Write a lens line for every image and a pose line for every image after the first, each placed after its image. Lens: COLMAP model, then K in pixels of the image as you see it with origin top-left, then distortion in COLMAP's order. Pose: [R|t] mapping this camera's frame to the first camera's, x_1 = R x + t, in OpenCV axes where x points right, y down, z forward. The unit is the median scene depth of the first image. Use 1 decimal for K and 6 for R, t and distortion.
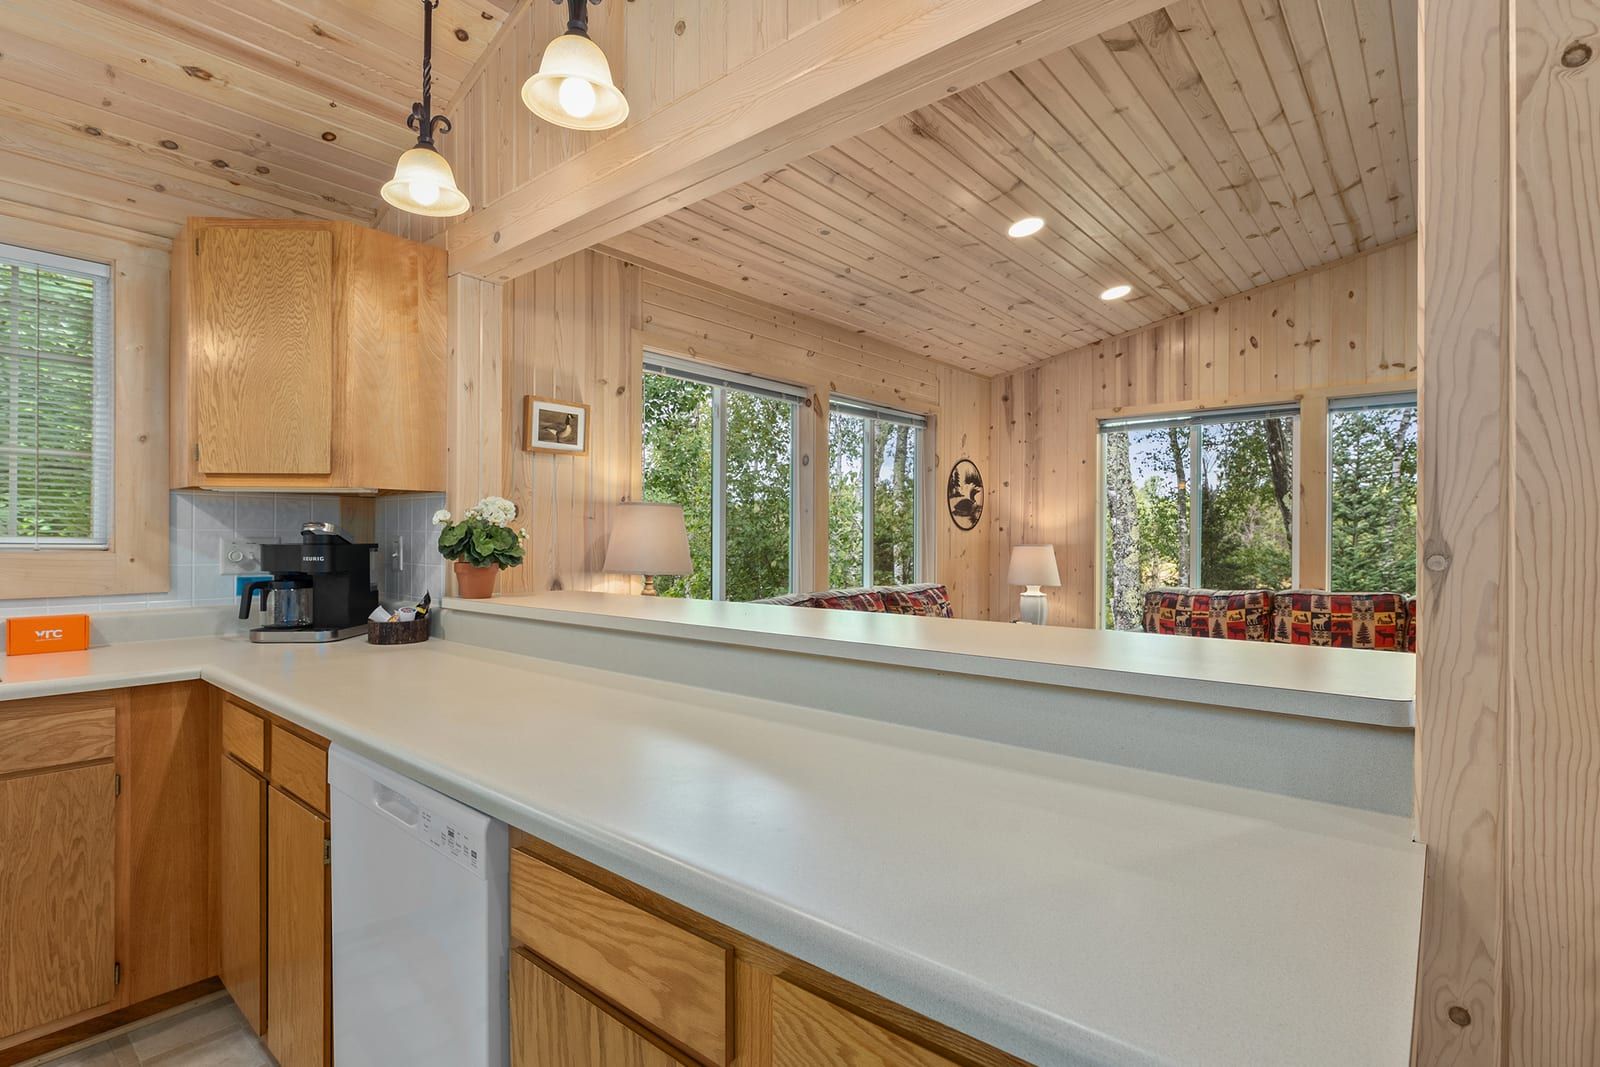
lens RADIAL K [[768.3, 0, 794.0], [0, 768.3, 535.7], [0, 0, 1]] dist [0.000569, -0.003017]
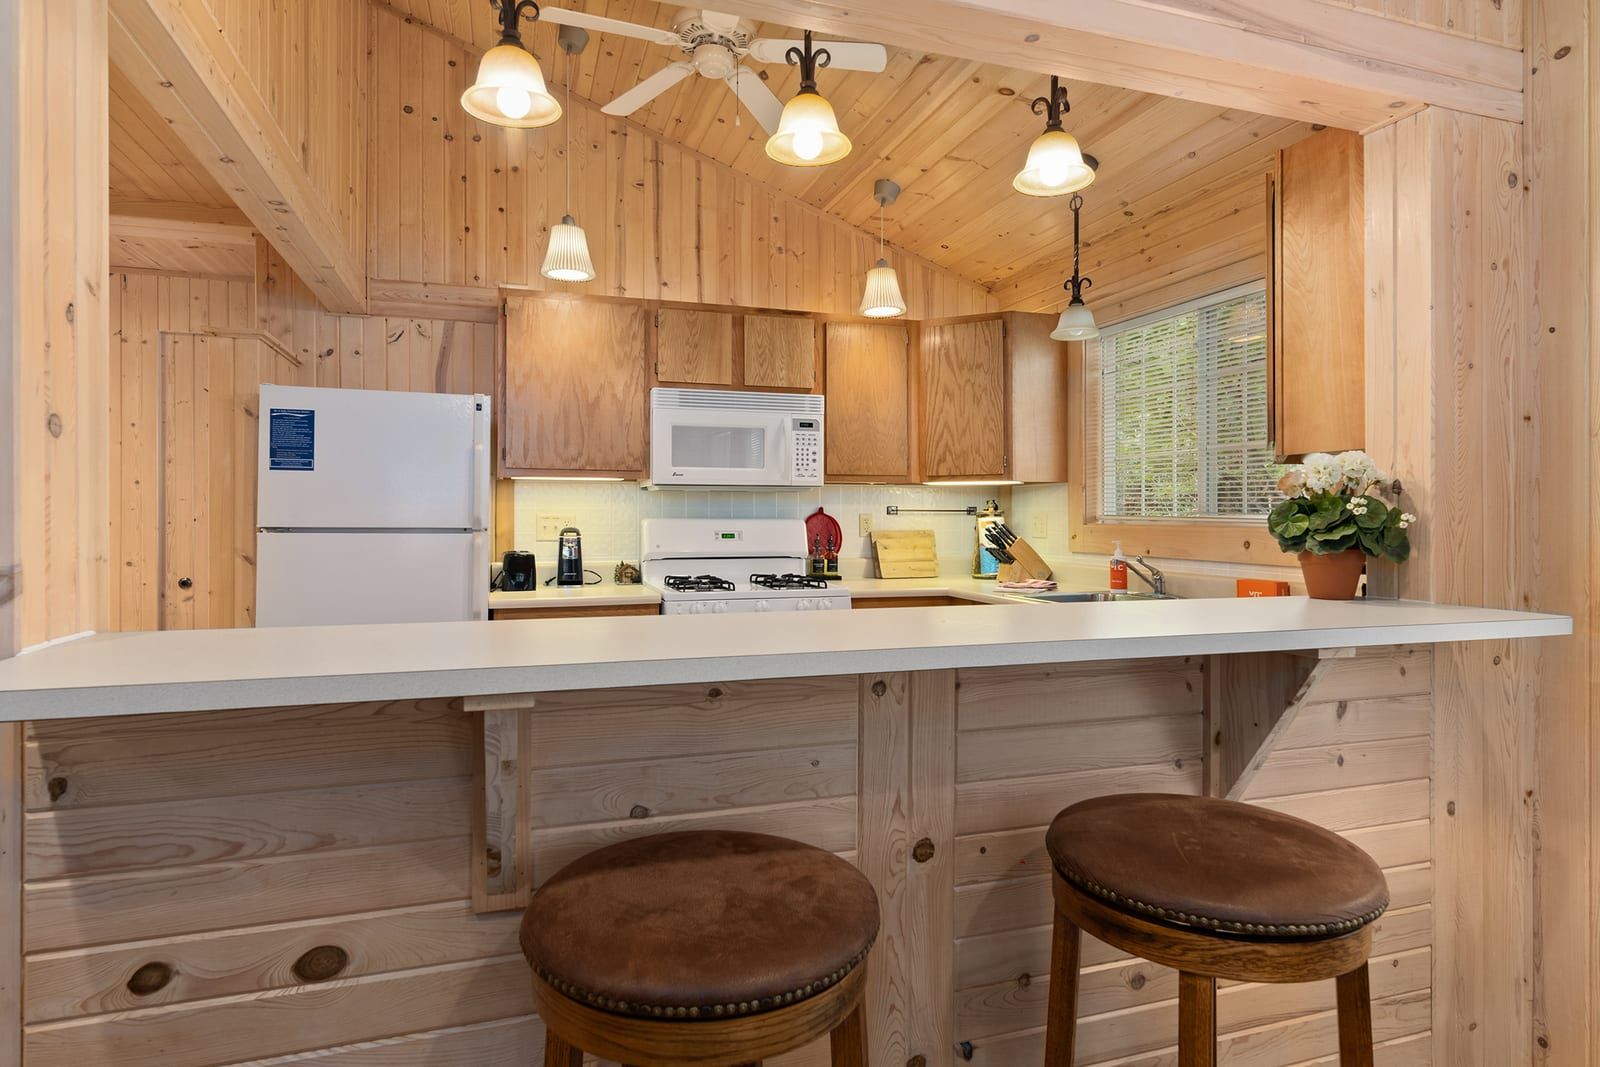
lens RADIAL K [[880.2, 0, 792.3], [0, 880.2, 521.5], [0, 0, 1]] dist [0.004424, -0.002335]
pose [[-0.524085, 0.001239, -0.851665, 0.424104], [-0.003431, 0.999988, 0.003566, 0.007191], [0.851659, 0.004791, -0.524074, 0.801028]]
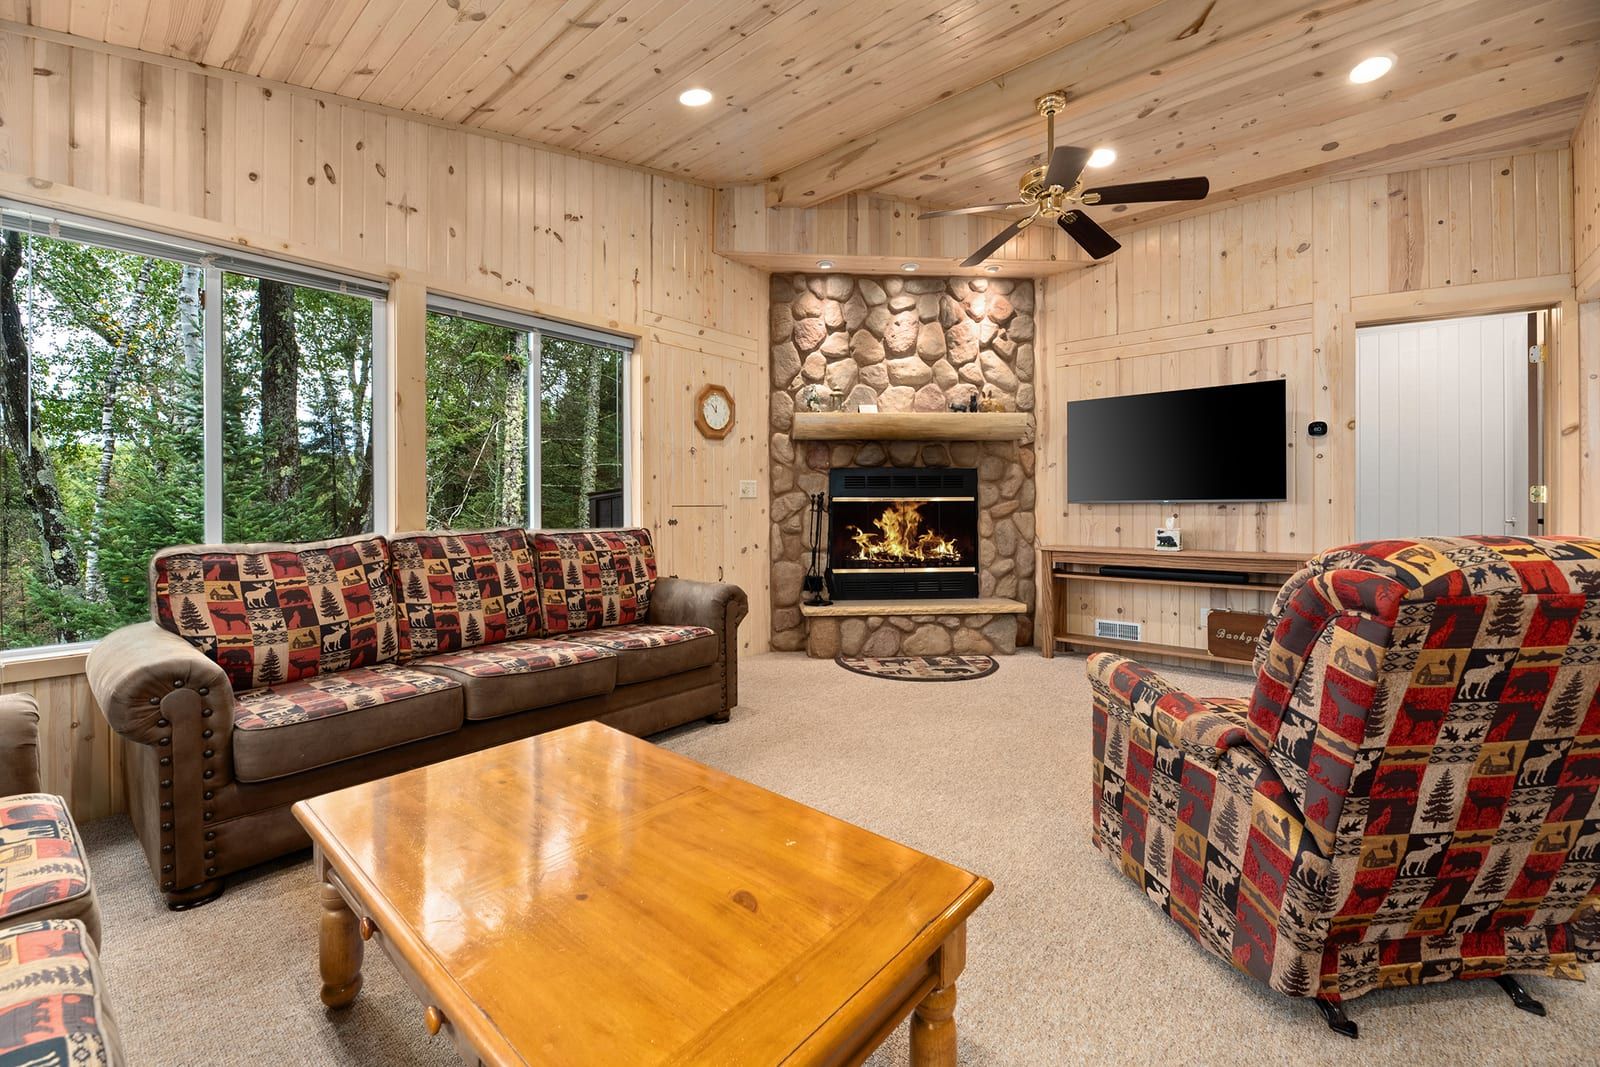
lens RADIAL K [[657.3, 0, 804.6], [0, 657.3, 506.4], [0, 0, 1]] dist [-0.003380, -0.001915]
pose [[0.004163, -0.006916, 0.999967, 0.032278], [0.008326, 0.999942, 0.006881, 0.065806], [-0.999957, 0.008297, 0.004220, 0.920547]]
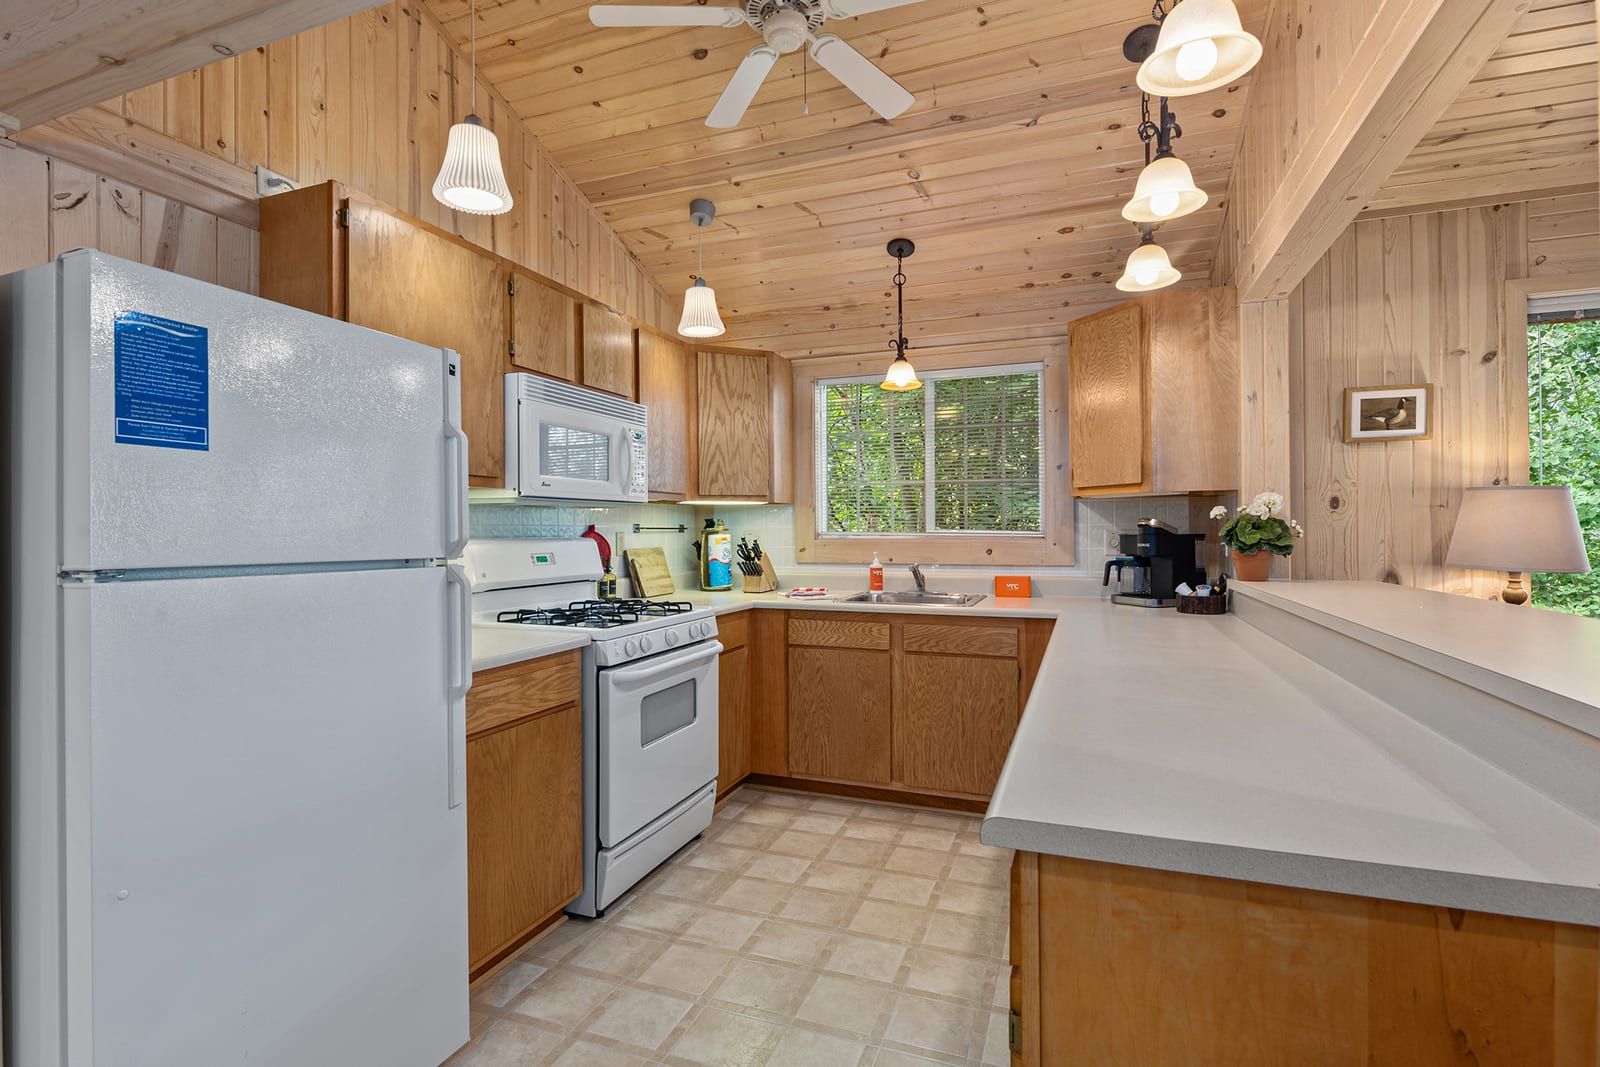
lens RADIAL K [[768.3, 0, 786.0], [0, 768.3, 531.2], [0, 0, 1]] dist [0.000569, -0.003017]
pose [[0.324745, -0.004918, -0.945789, 0.363461], [0.008067, 0.999965, -0.002430, 0.003062], [0.945767, -0.006840, 0.324773, -0.031833]]
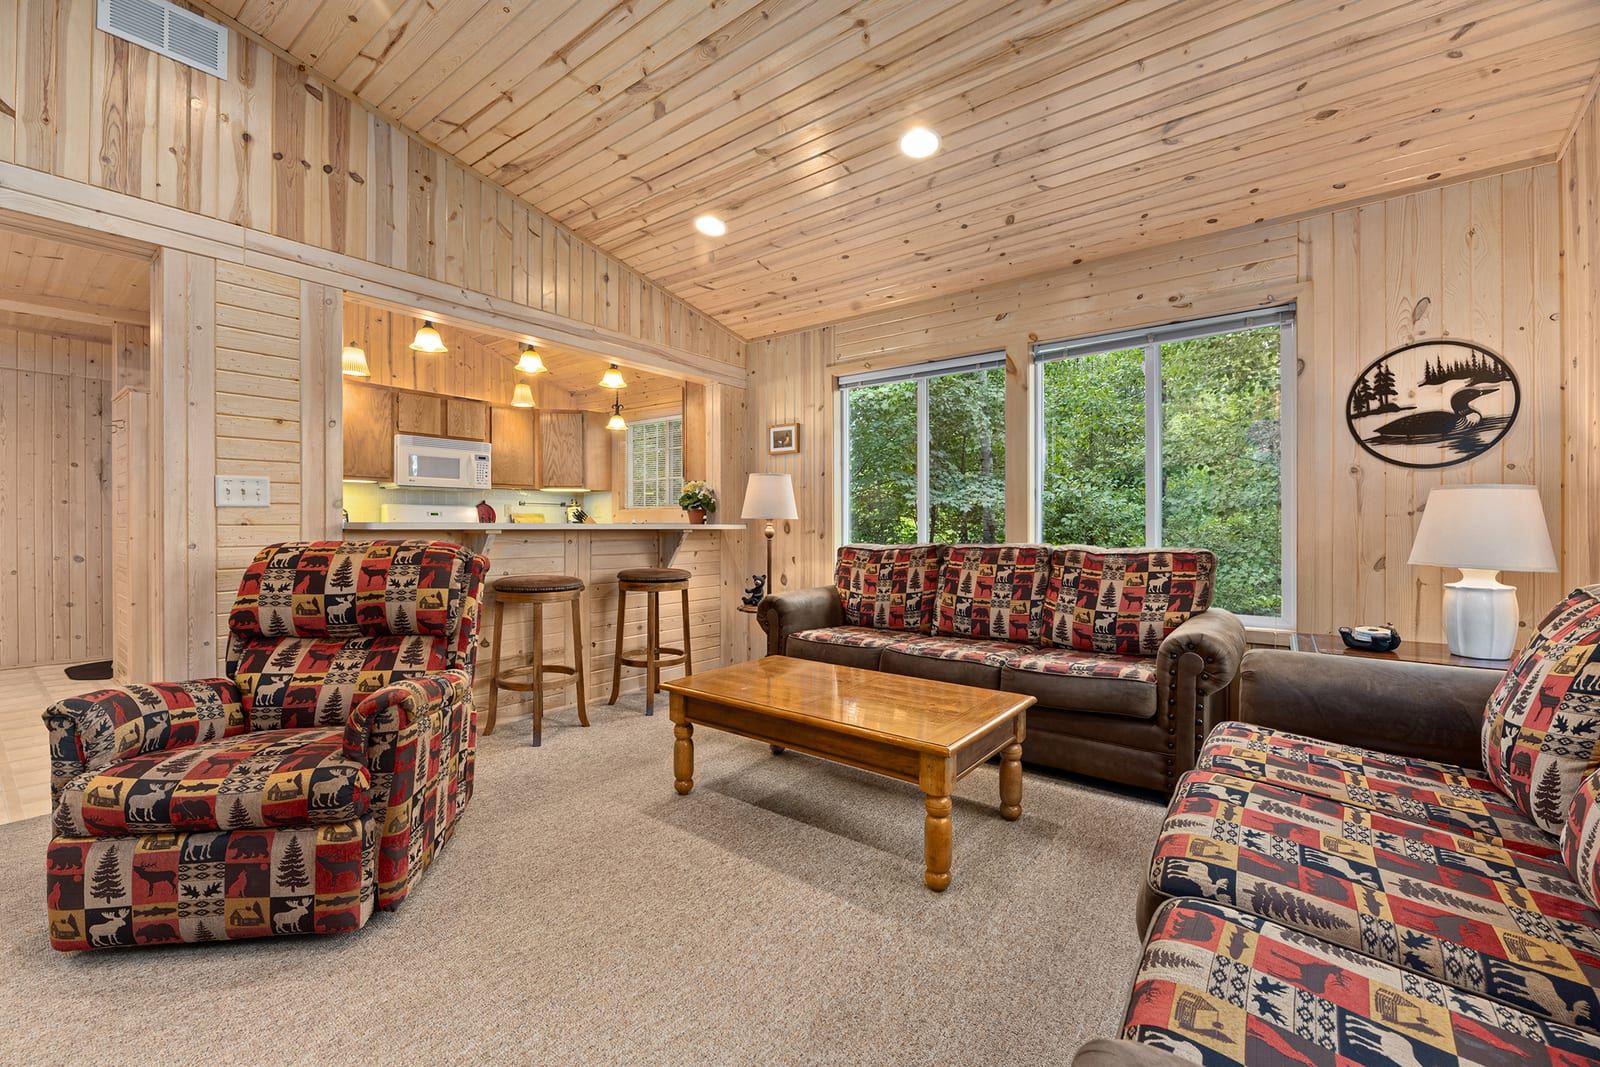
lens RADIAL K [[657.3, 0, 789.1], [0, 657.3, 524.0], [0, 0, 1]] dist [-0.003380, -0.001915]
pose [[0.039652, -0.002615, -0.999210, 1.276619], [-0.001413, 0.999995, -0.002673, 0.067165], [0.999213, 0.001518, 0.039648, 0.960302]]
